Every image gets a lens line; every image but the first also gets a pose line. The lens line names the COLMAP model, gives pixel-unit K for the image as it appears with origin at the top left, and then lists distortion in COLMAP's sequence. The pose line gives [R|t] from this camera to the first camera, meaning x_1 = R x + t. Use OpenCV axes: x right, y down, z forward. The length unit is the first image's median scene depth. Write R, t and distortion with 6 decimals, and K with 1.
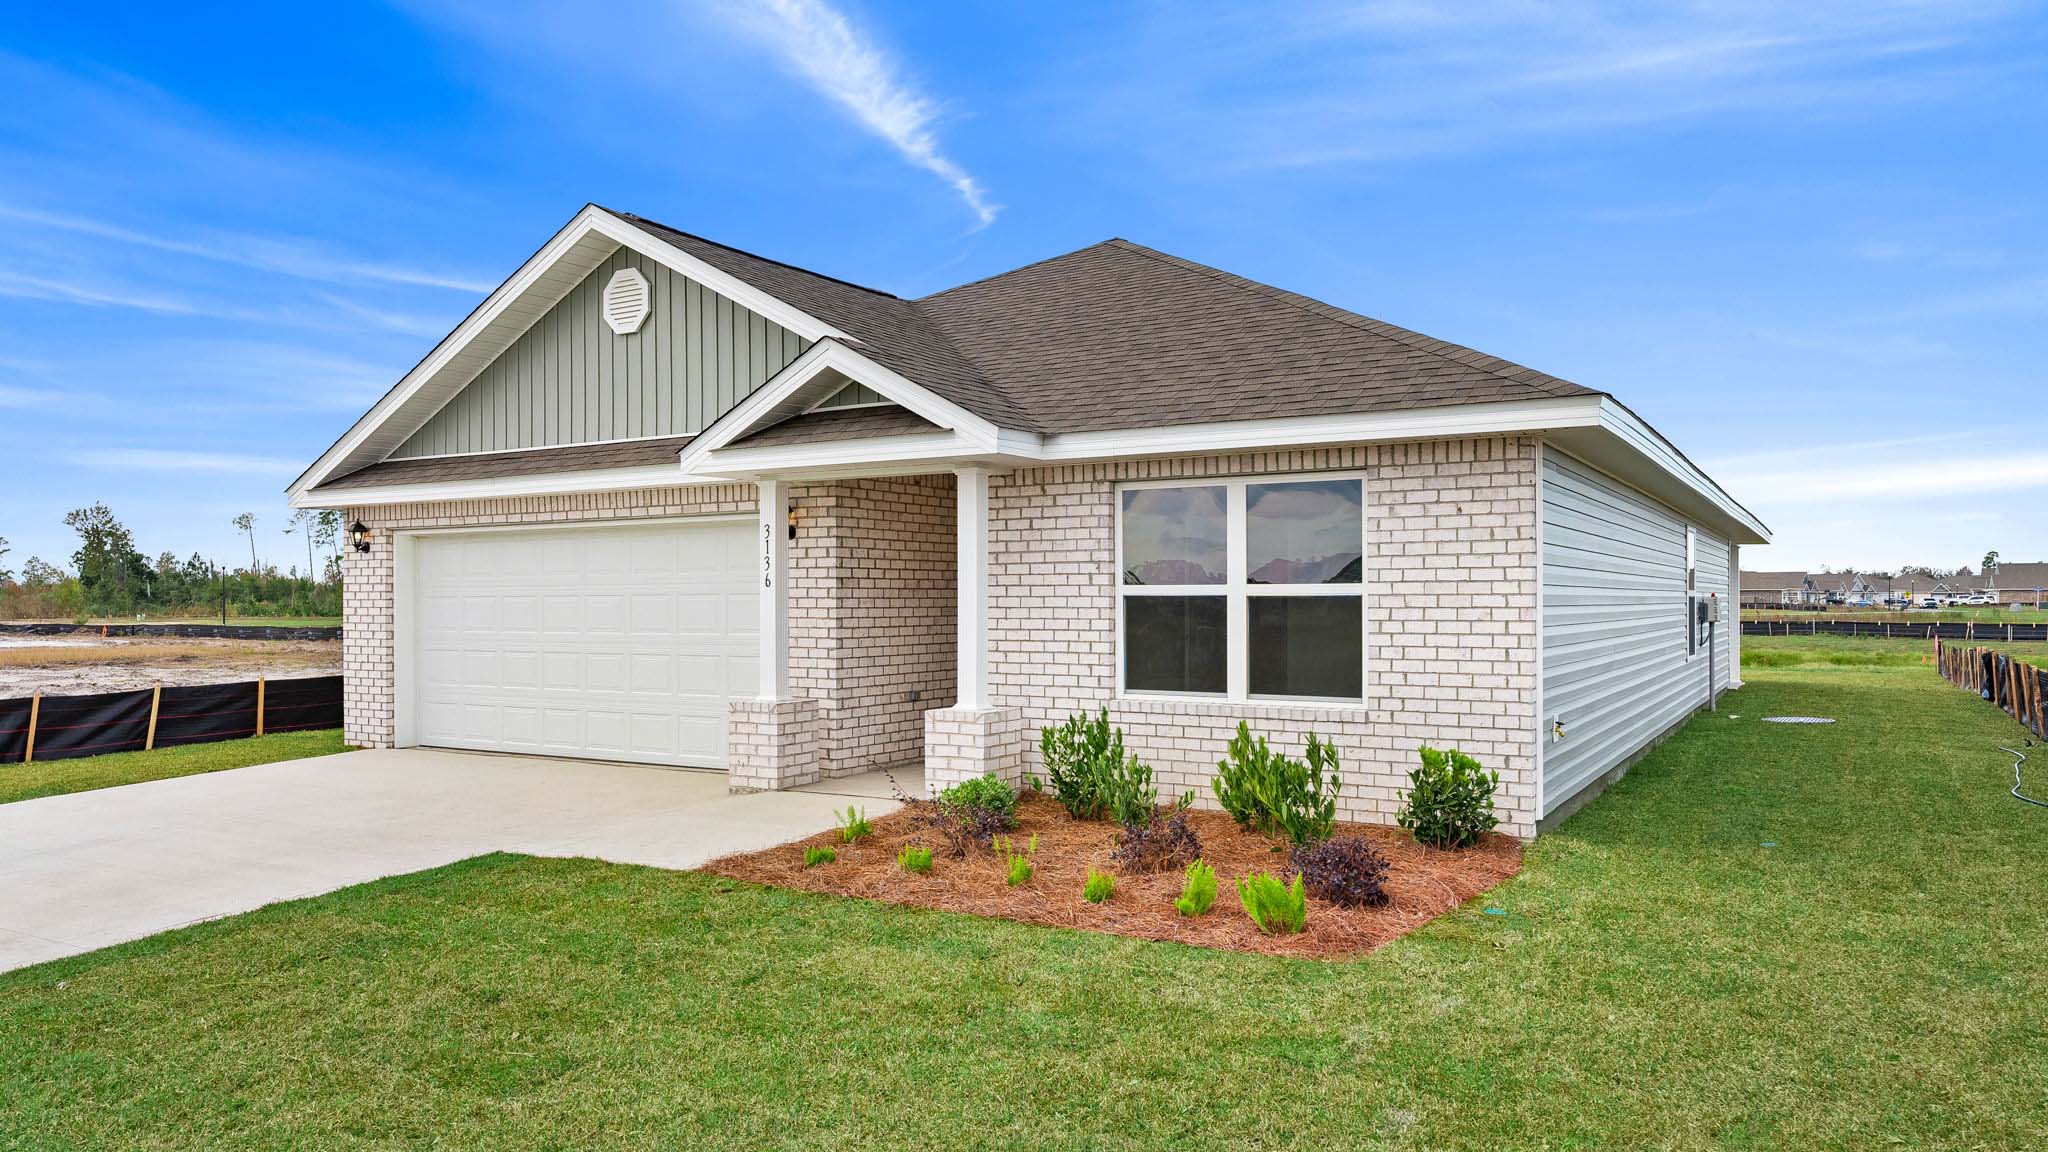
lens RADIAL K [[1372.2, 0, 1023.7], [0, 1372.2, 606.7], [0, 0, 1]] dist [0.000104, -0.002162]
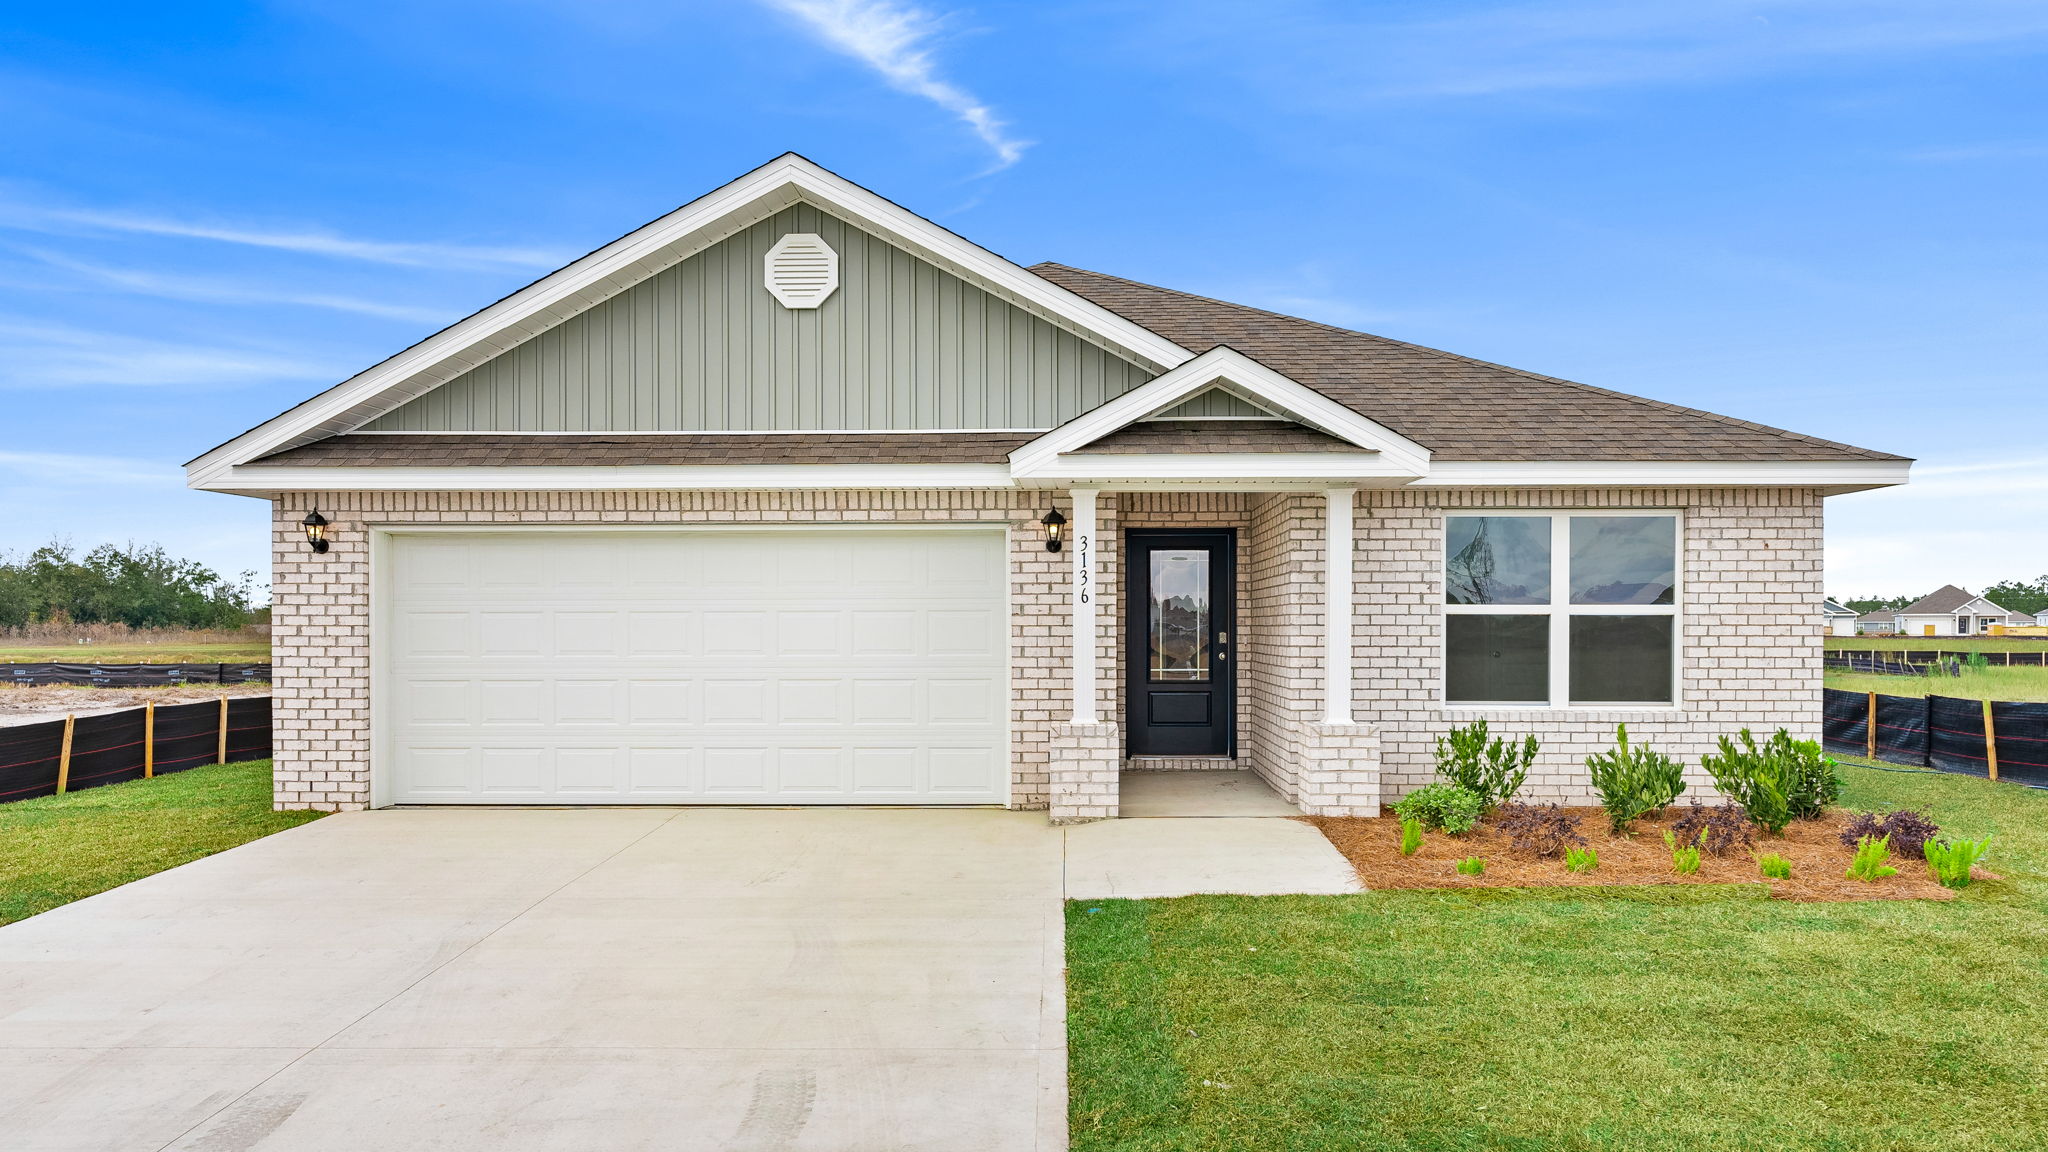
lens RADIAL K [[1372.0, 0, 1022.3], [0, 1372.0, 646.0], [0, 0, 1]] dist [-0.000088, -0.000464]
pose [[0.869779, -0.002893, 0.493433, -0.749022], [-0.000077, 0.999982, 0.006000, 0.010442], [-0.493441, -0.005257, 0.869763, 0.225130]]
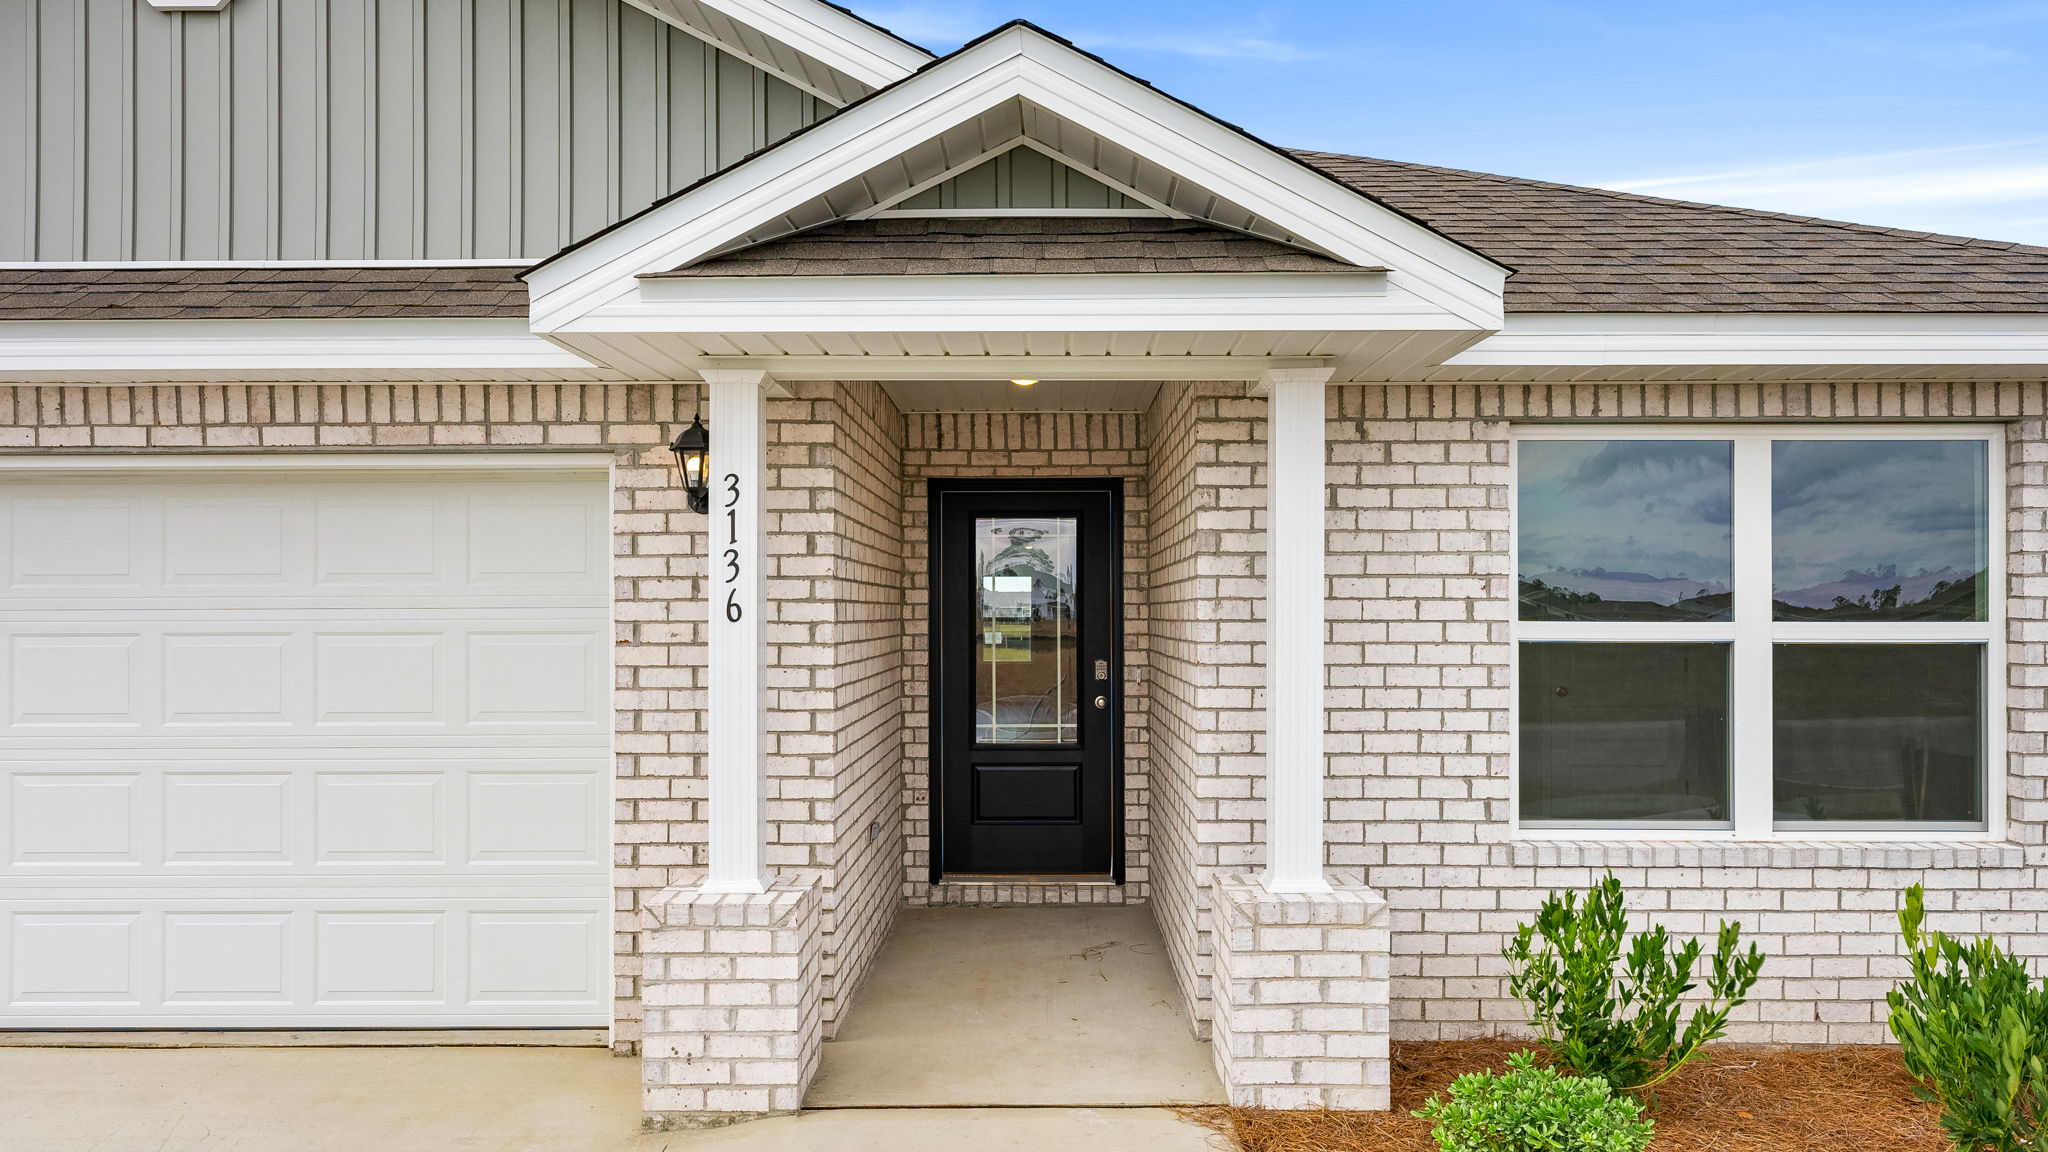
lens RADIAL K [[1372.2, 0, 1023.7], [0, 1372.2, 606.7], [0, 0, 1]] dist [0.000104, -0.002162]
pose [[0.859975, 0.005728, 0.510304, -0.355020], [0.000942, 0.999917, -0.012811, -0.014737], [-0.510335, 0.011498, 0.859899, 0.646411]]
